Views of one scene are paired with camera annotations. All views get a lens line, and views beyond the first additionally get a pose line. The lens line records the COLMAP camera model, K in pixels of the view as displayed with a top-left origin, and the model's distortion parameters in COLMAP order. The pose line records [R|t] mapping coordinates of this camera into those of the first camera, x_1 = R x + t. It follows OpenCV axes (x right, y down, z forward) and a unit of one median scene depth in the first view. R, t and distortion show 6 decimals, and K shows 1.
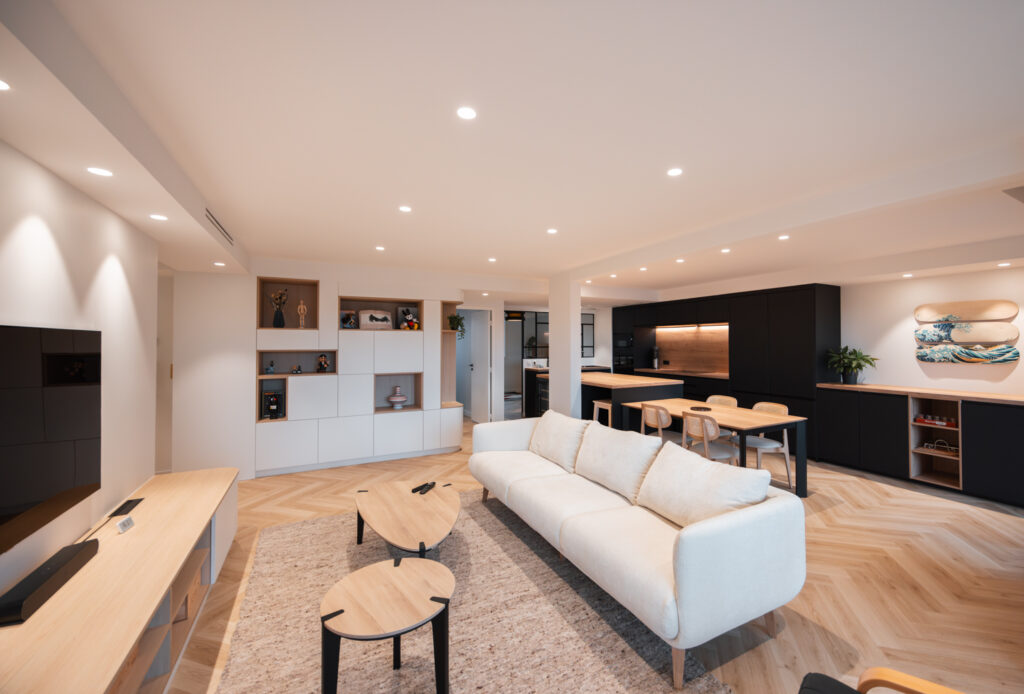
lens RADIAL K [[394.2, 0, 539.5], [0, 394.2, 337.0], [0, 0, 1]] dist [0.000099, 0.000010]
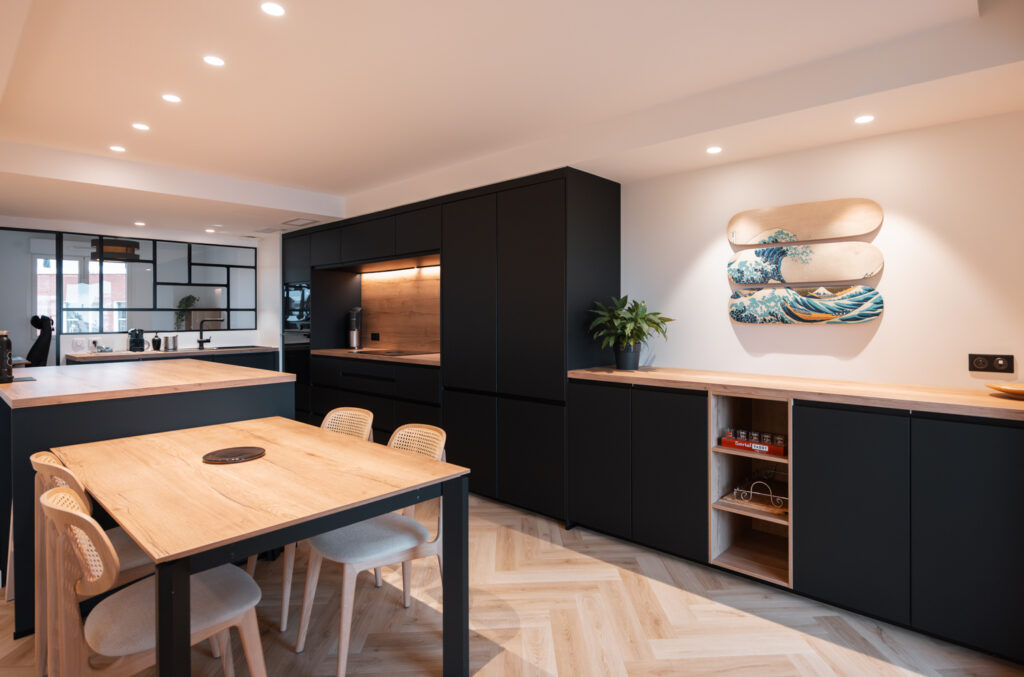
lens RADIAL K [[528.2, 0, 516.4], [0, 528.2, 316.3], [0, 0, 1]] dist [-0.000258, 0.000205]
pose [[0.951219, -0.004629, 0.308482, 0.493836], [-0.000148, 0.999880, 0.015461, 0.044894], [-0.308517, -0.014752, 0.951104, 0.442606]]
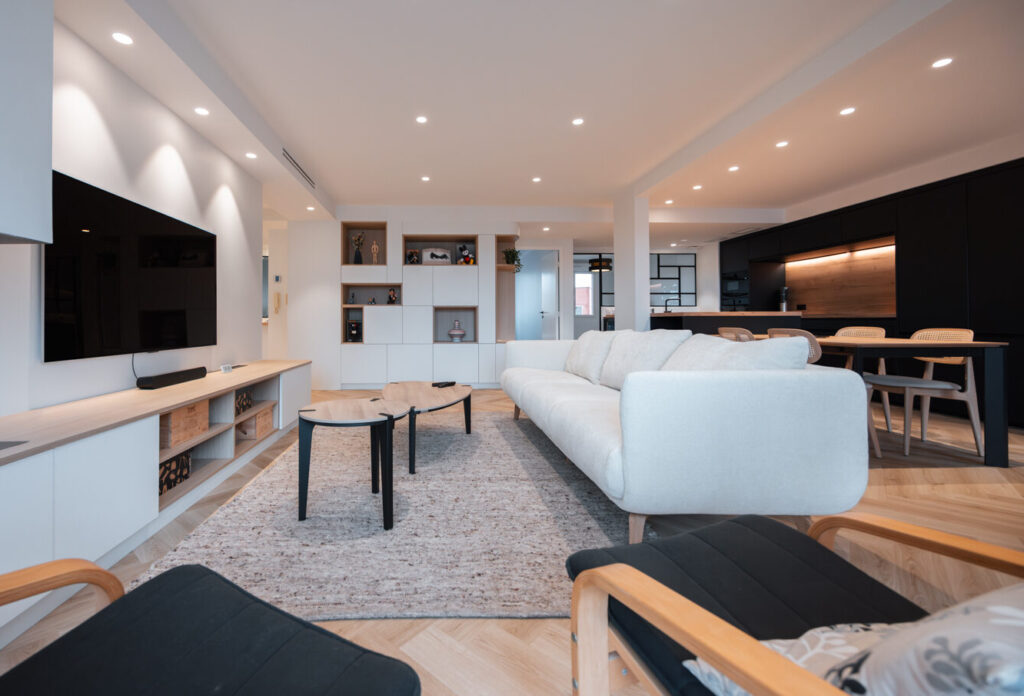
lens RADIAL K [[421.3, 0, 460.3], [0, 421.3, 316.1], [0, 0, 1]] dist [-0.000882, 0.000093]
pose [[0.900504, -0.008801, -0.434760, 0.152088], [0.010729, 0.999940, 0.001981, 0.128425], [0.434716, -0.006449, 0.900544, 0.006621]]
